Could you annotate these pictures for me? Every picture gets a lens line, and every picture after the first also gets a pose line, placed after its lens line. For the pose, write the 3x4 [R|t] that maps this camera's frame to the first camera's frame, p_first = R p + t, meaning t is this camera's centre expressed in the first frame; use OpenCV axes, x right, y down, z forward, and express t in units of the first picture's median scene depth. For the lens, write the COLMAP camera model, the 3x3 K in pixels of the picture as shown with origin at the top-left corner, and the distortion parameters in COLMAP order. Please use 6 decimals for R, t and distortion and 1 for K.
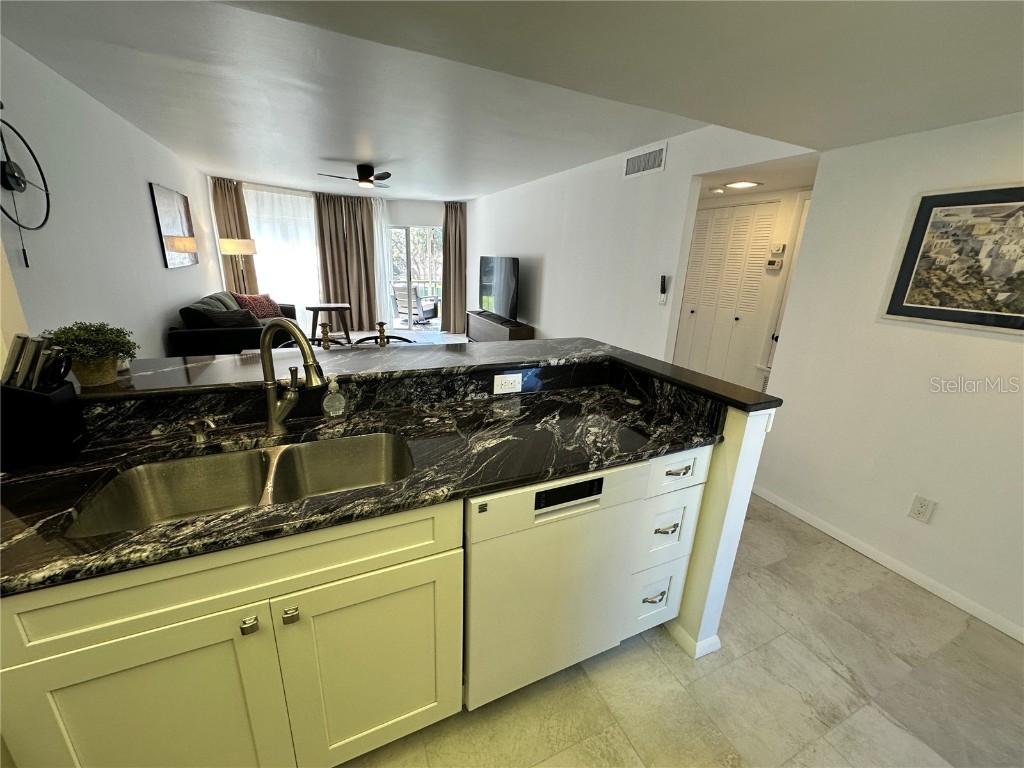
lens RADIAL K [[408.1, 0, 511.4], [0, 408.1, 383.7], [0, 0, 1]] dist [-0.003923, 0.000791]
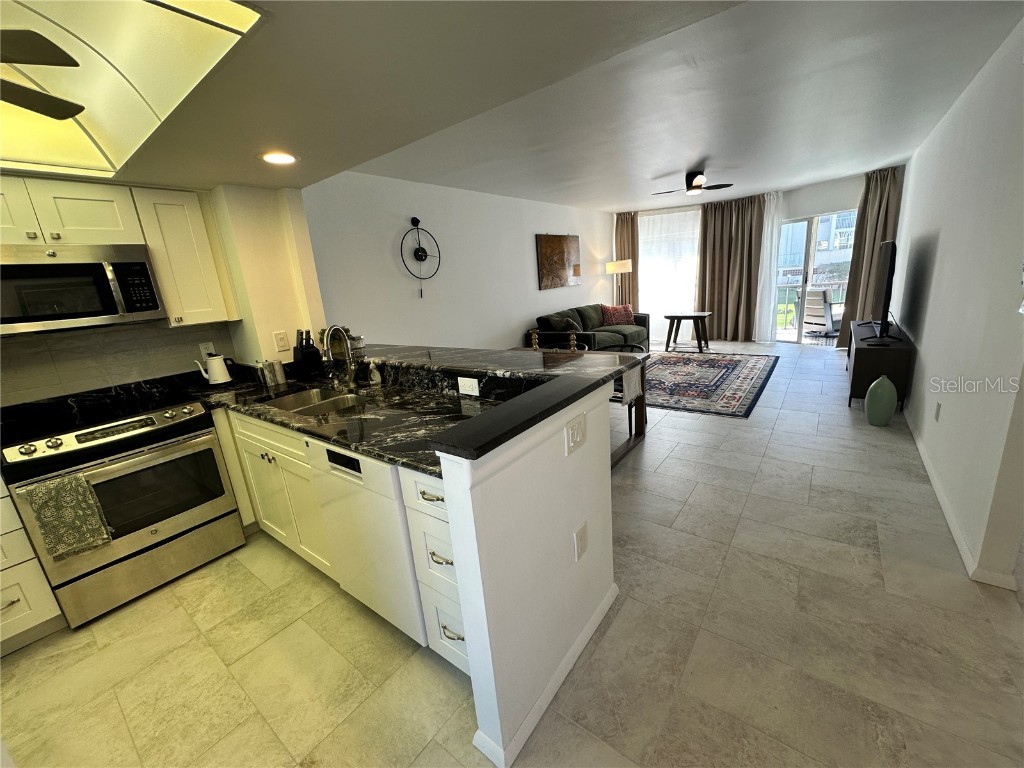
lens RADIAL K [[408.1, 0, 511.4], [0, 408.1, 383.7], [0, 0, 1]] dist [-0.003923, 0.000791]
pose [[0.463334, 0.143632, -0.874466, 1.032627], [-0.159541, 0.984174, 0.077119, -0.113221], [0.871704, 0.103782, 0.478917, 0.555306]]
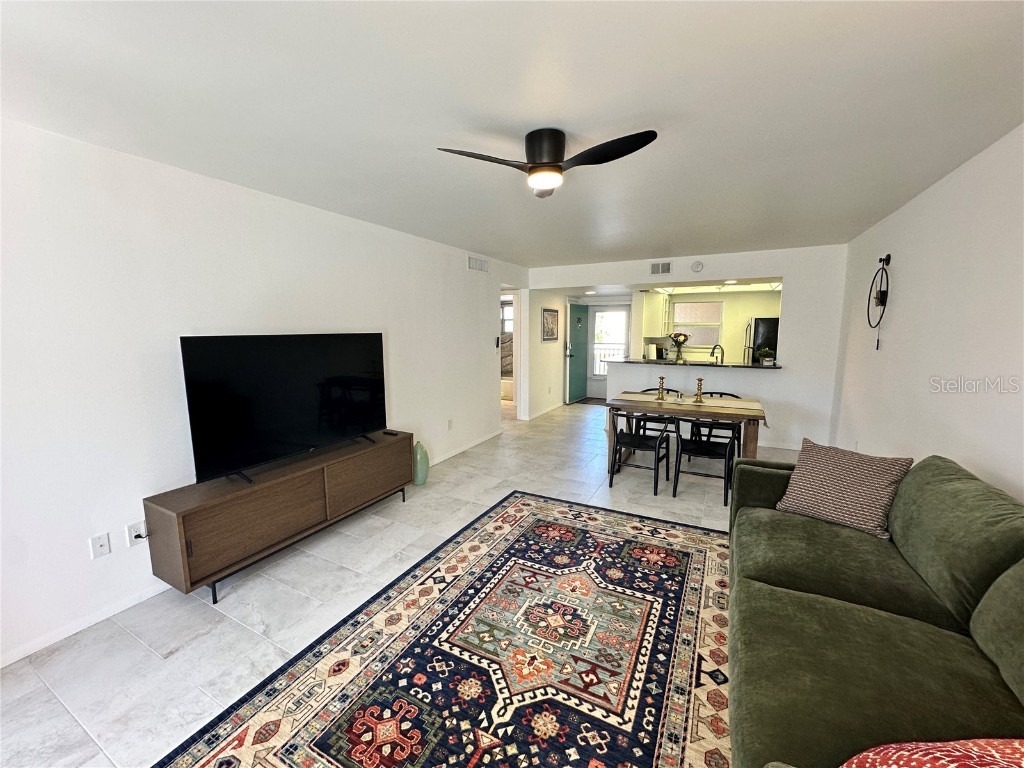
lens RADIAL K [[408.1, 0, 511.4], [0, 408.1, 383.7], [0, 0, 1]] dist [-0.003923, 0.000791]
pose [[-0.607883, -0.148721, 0.779974, -1.945874], [0.212036, 0.916227, 0.339954, -1.270797], [-0.765192, 0.372035, -0.525425, 3.741605]]
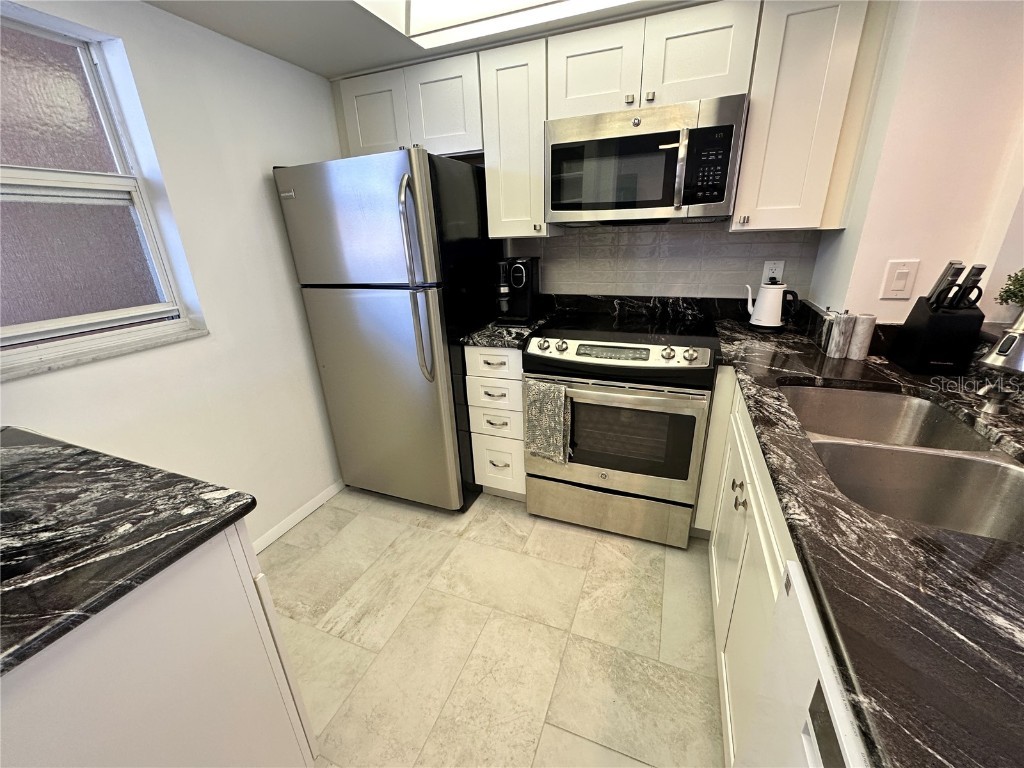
lens RADIAL K [[408.1, 0, 511.4], [0, 408.1, 383.7], [0, 0, 1]] dist [-0.003923, 0.000791]
pose [[-0.723813, 0.225560, -0.652087, 0.327984], [-0.199341, 0.836402, 0.510583, -0.096342], [0.660574, 0.499554, -0.560435, 0.563519]]
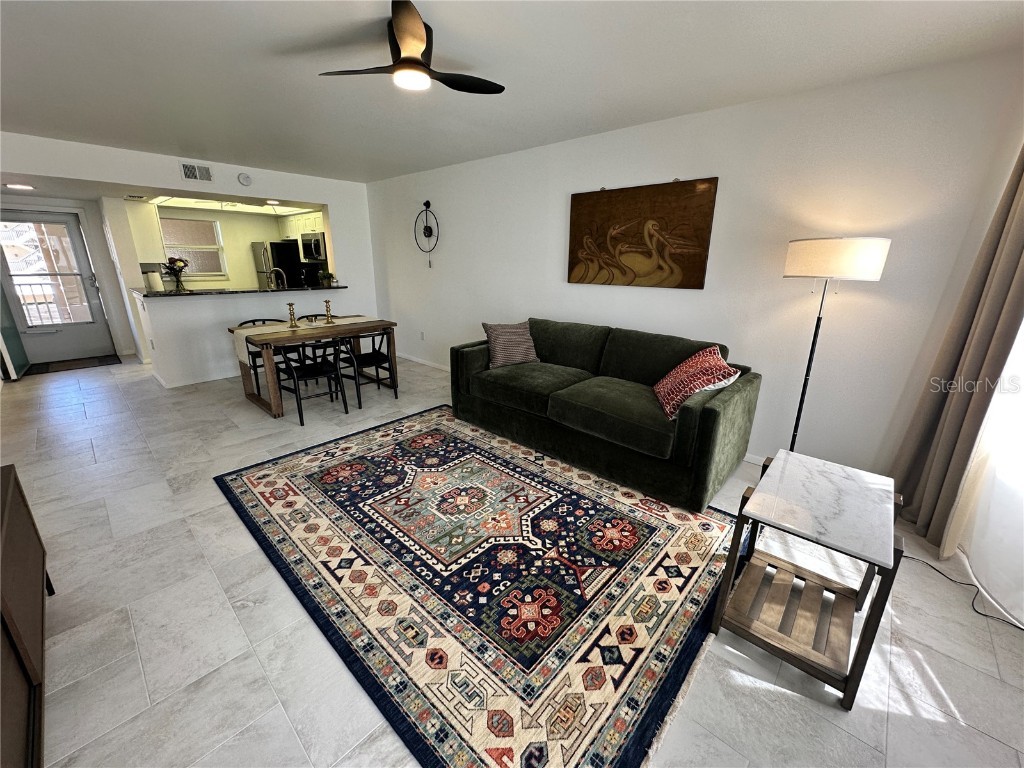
lens RADIAL K [[408.1, 0, 511.4], [0, 408.1, 383.7], [0, 0, 1]] dist [-0.003923, 0.000791]
pose [[-0.921515, 0.063444, -0.383126, -0.787645], [-0.161405, 0.834745, 0.526449, -1.324307], [0.353212, 0.546969, -0.758990, 4.213617]]
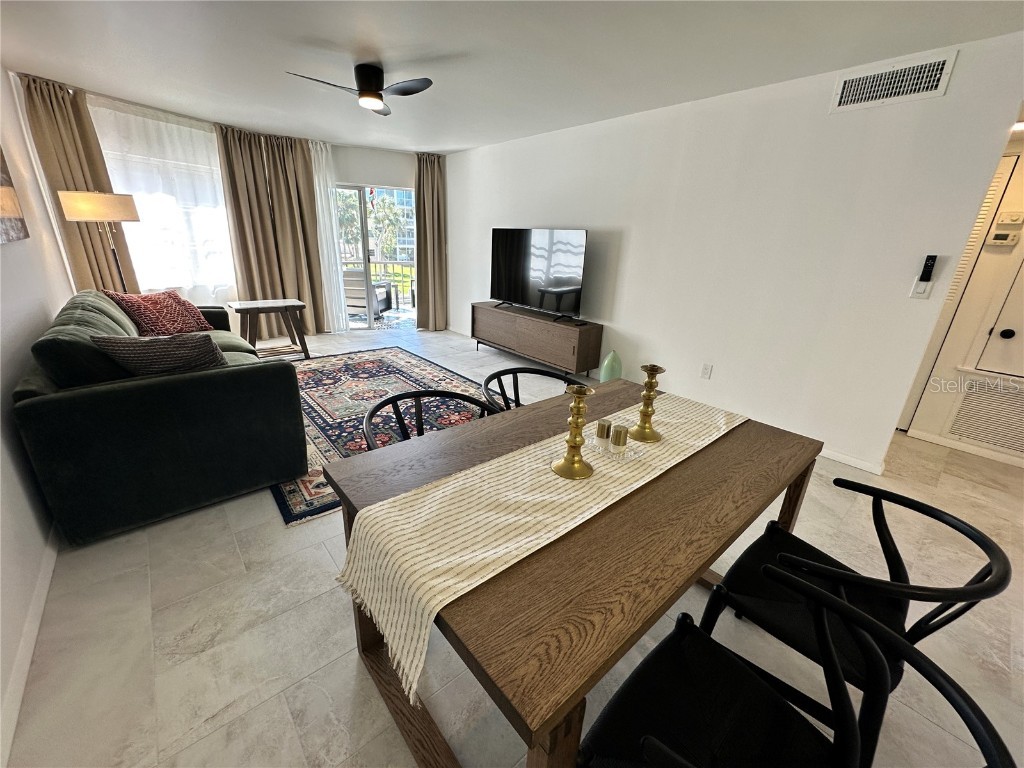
lens RADIAL K [[408.1, 0, 511.4], [0, 408.1, 383.7], [0, 0, 1]] dist [-0.003923, 0.000791]
pose [[0.960592, -0.093601, 0.261730, -1.004504], [0.079103, 0.994718, 0.065414, -0.296060], [-0.266470, -0.042133, 0.962922, 1.016124]]
